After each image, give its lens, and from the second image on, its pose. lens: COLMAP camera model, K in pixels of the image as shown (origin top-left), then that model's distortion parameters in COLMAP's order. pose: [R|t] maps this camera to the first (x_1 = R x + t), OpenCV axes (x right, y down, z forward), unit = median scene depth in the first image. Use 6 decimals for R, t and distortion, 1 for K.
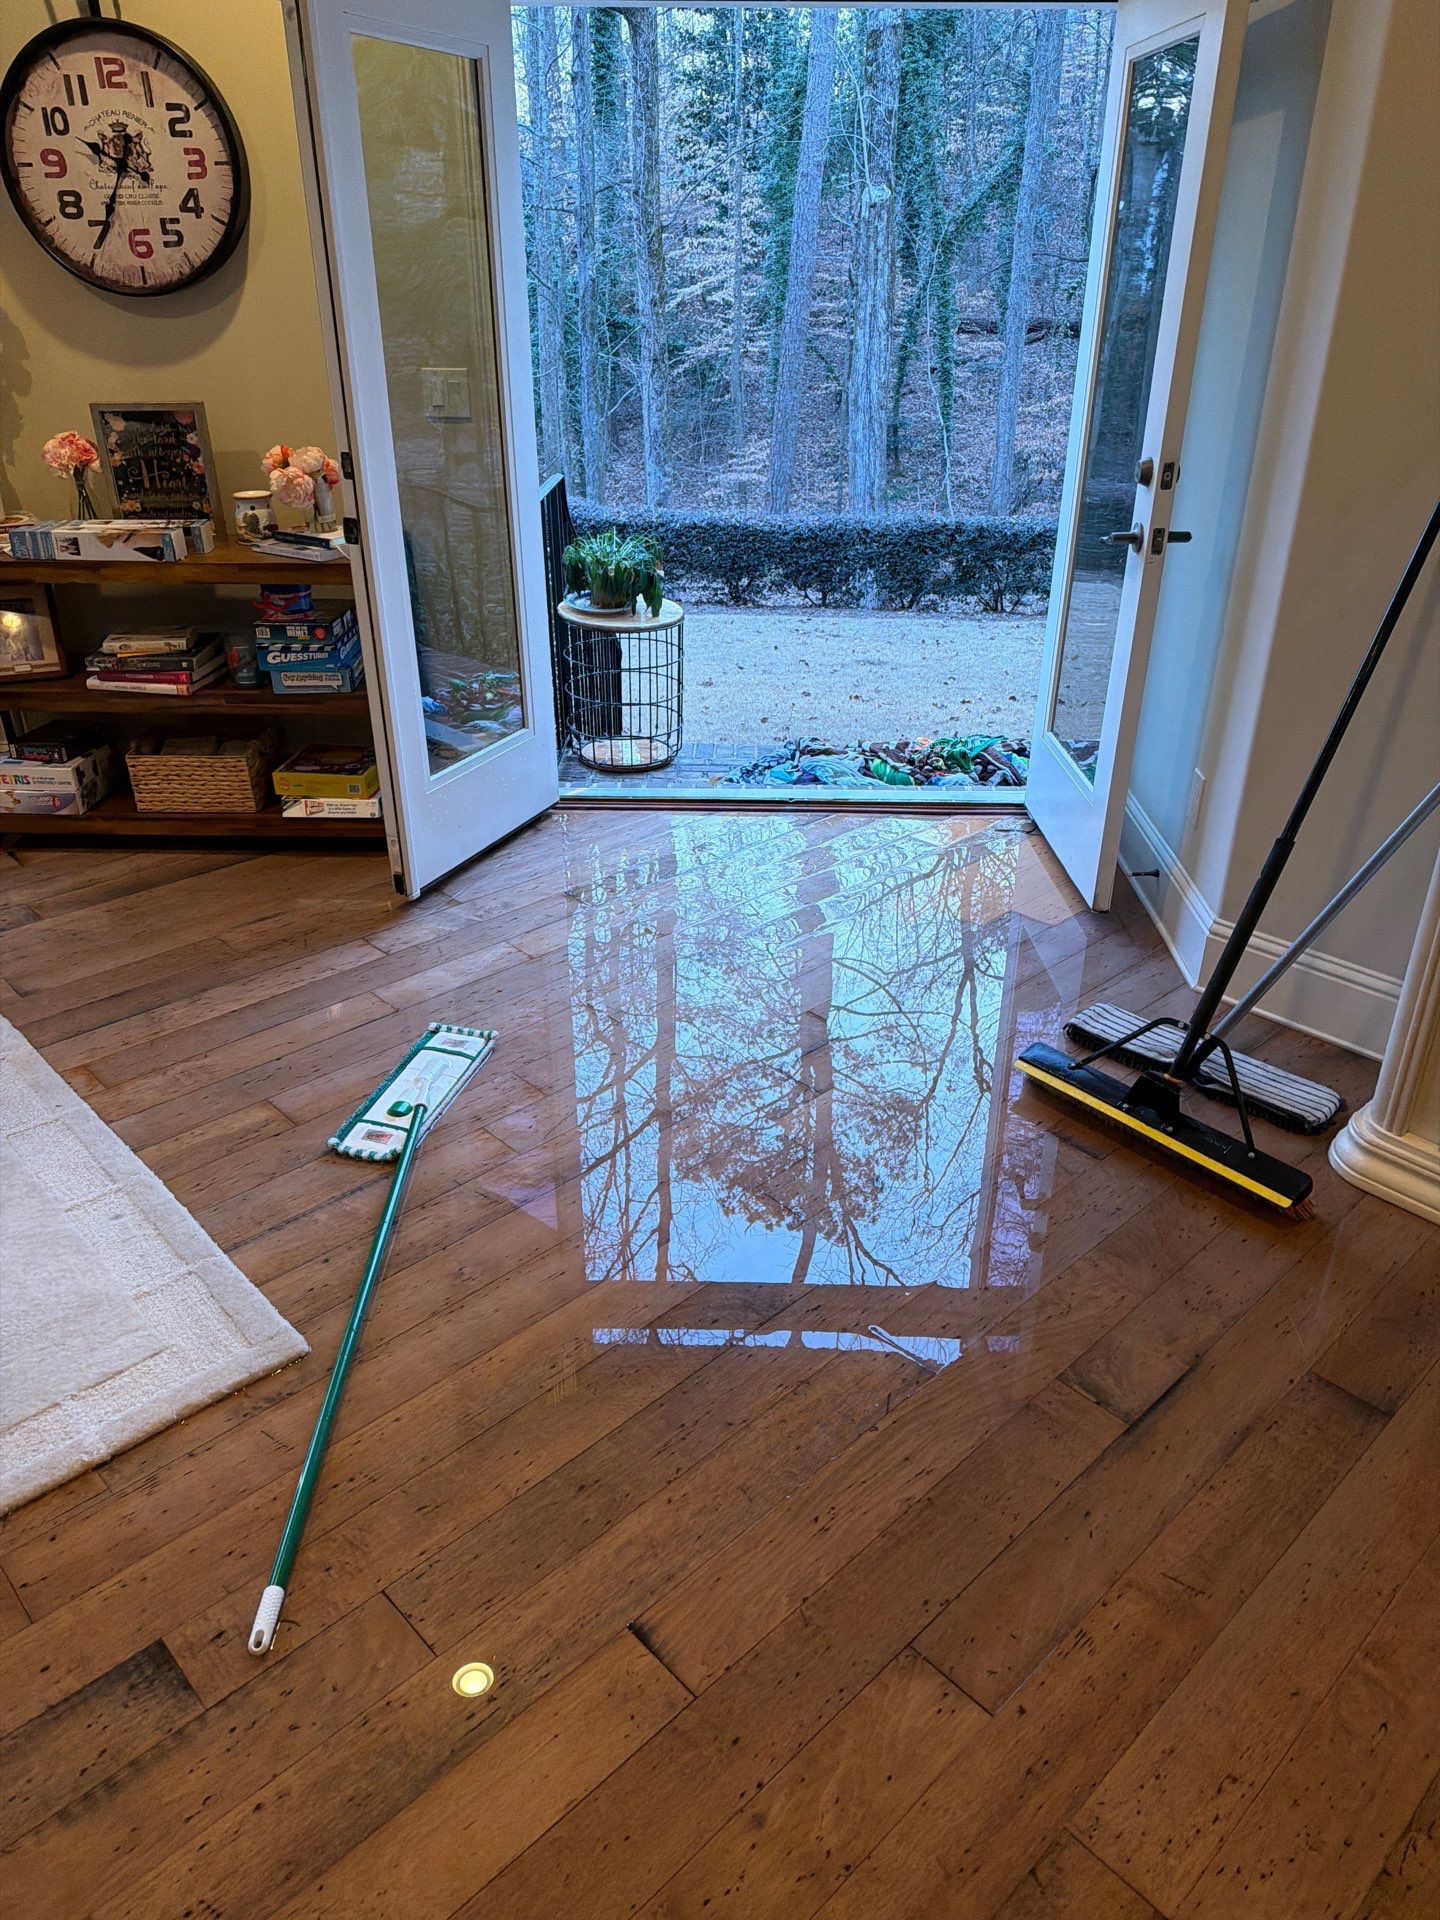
lens RADIAL K [[1346.5, 0, 723.4], [0, 1346.5, 963.9], [0, 0, 1]] dist [-0.004663, -0.000723]
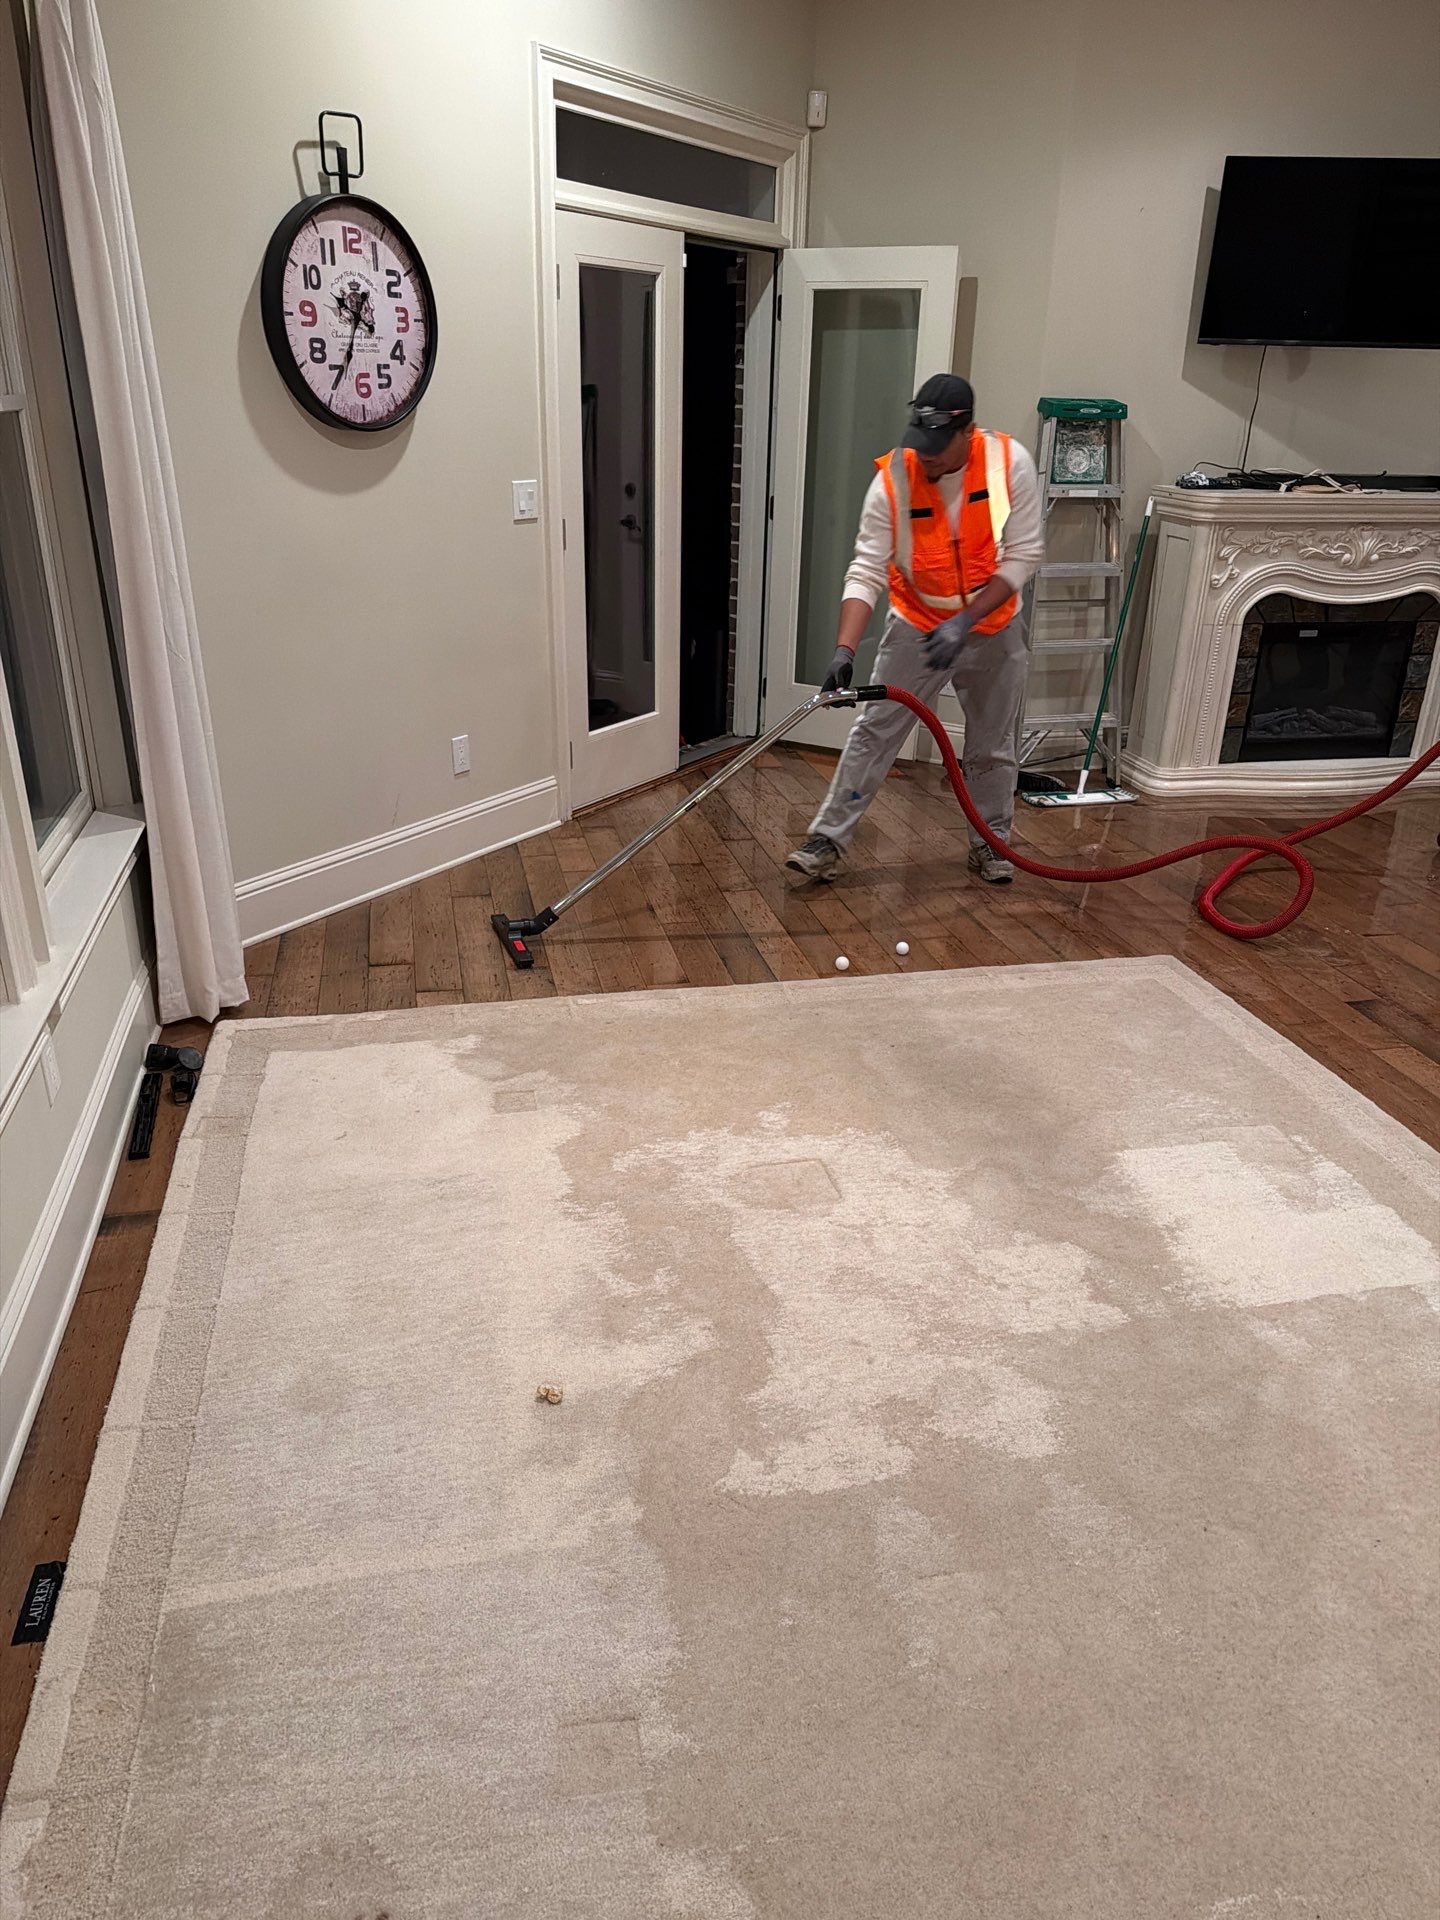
lens RADIAL K [[1346.5, 0, 722.3], [0, 1346.5, 961.8], [0, 0, 1]] dist [-0.004663, -0.000723]
pose [[0.502850, -0.337978, 0.795558, -1.362418], [0.381803, 0.912581, 0.146366, -0.151451], [-0.775479, 0.230146, 0.587932, 0.225730]]
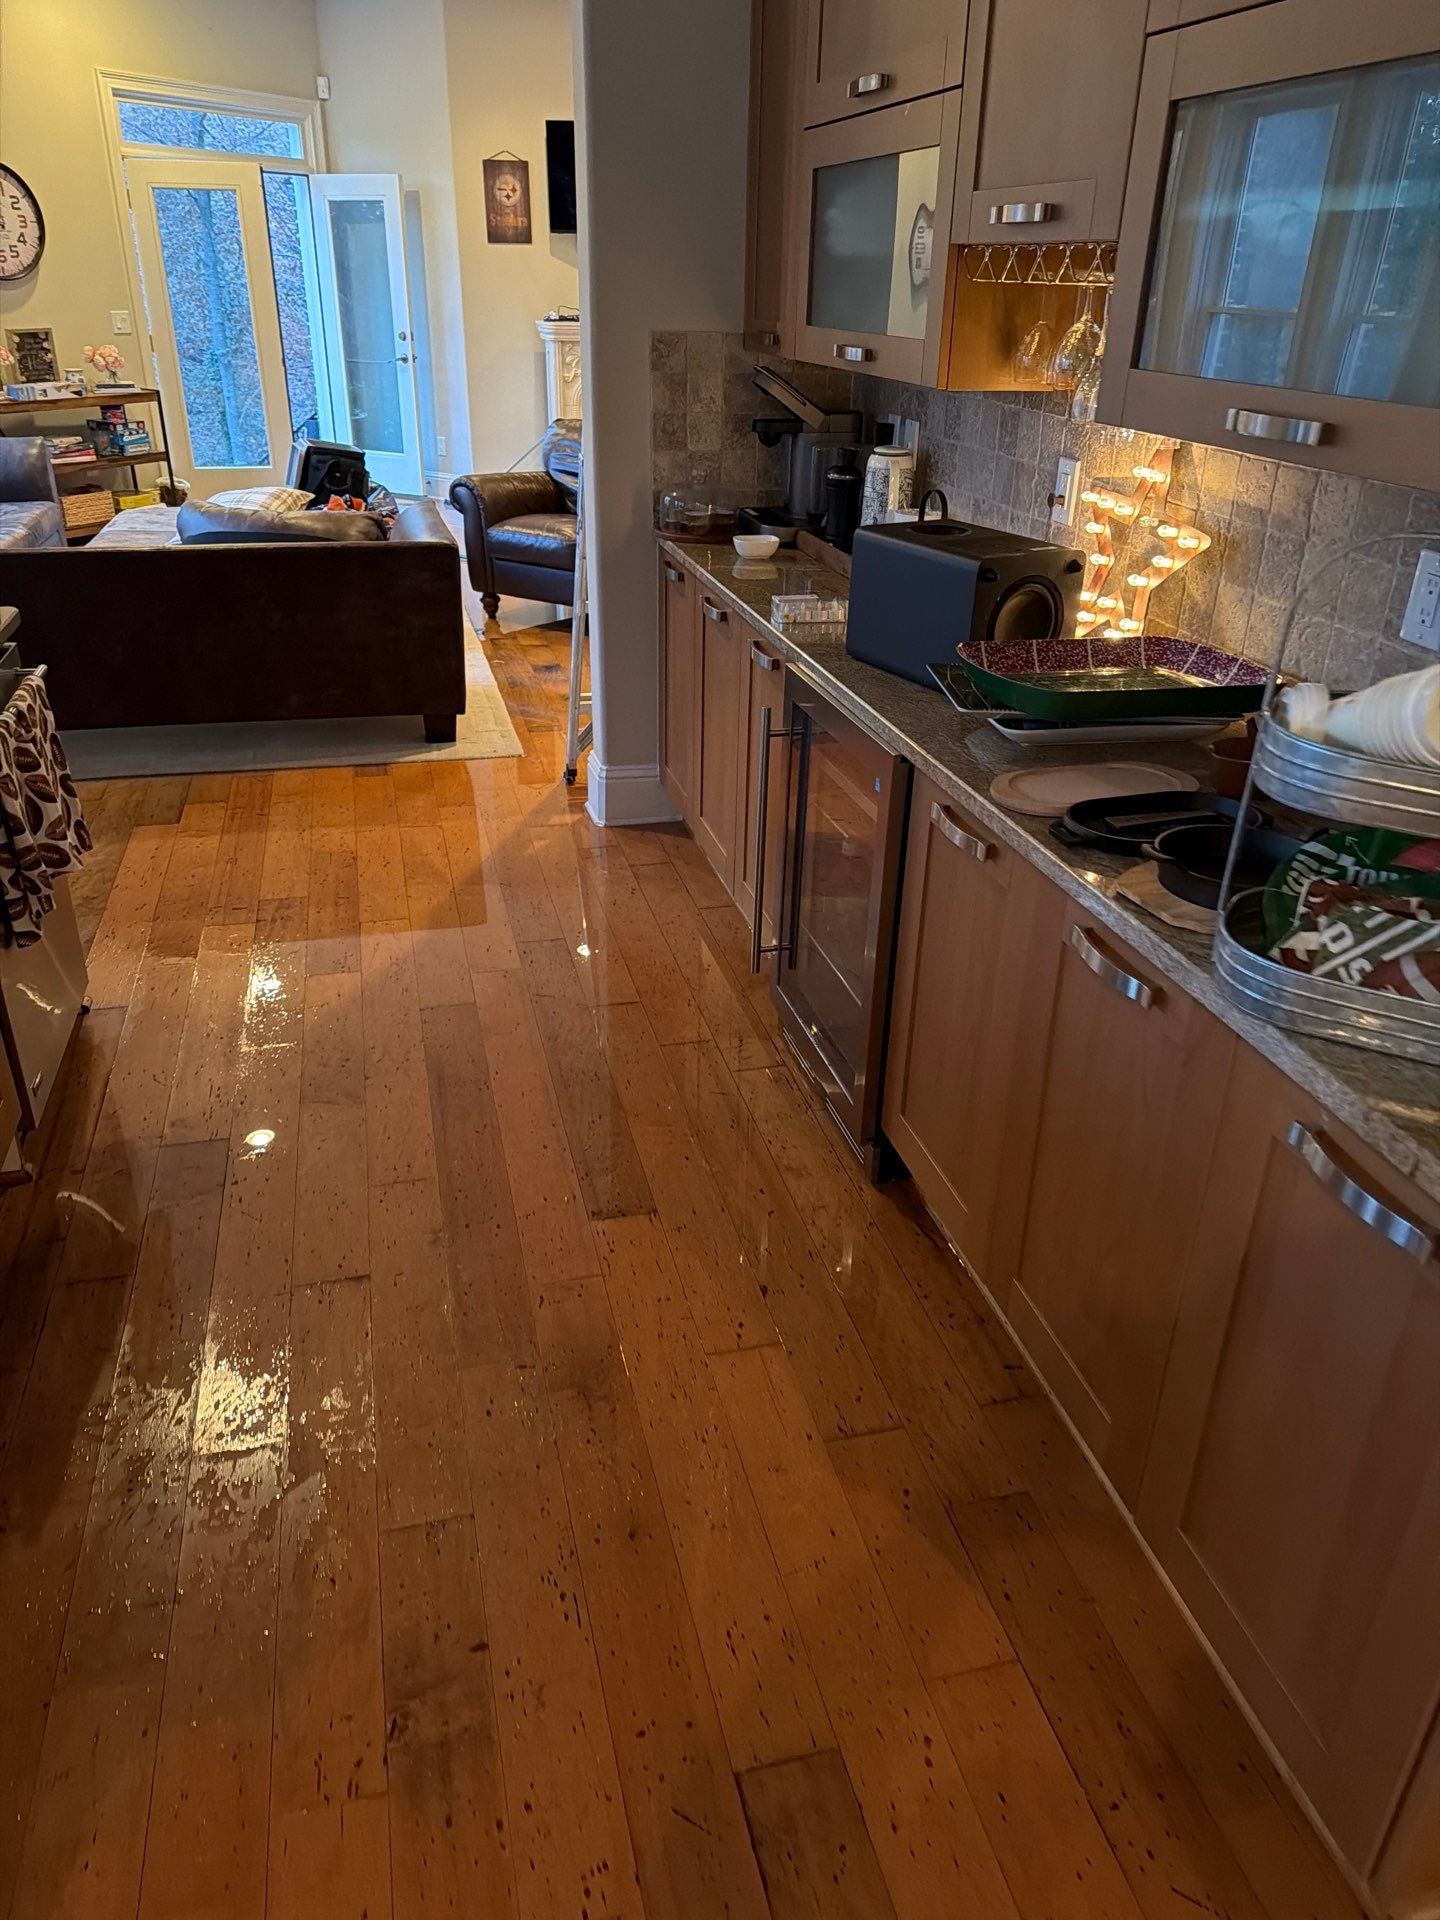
lens RADIAL K [[1346.5, 0, 714.6], [0, 1346.5, 956.9], [0, 0, 1]] dist [-0.004663, -0.000723]
pose [[0.488762, -0.390495, 0.780144, -2.062688], [0.394465, 0.896521, 0.201613, 0.517090], [-0.778145, 0.209198, 0.592222, -0.984512]]
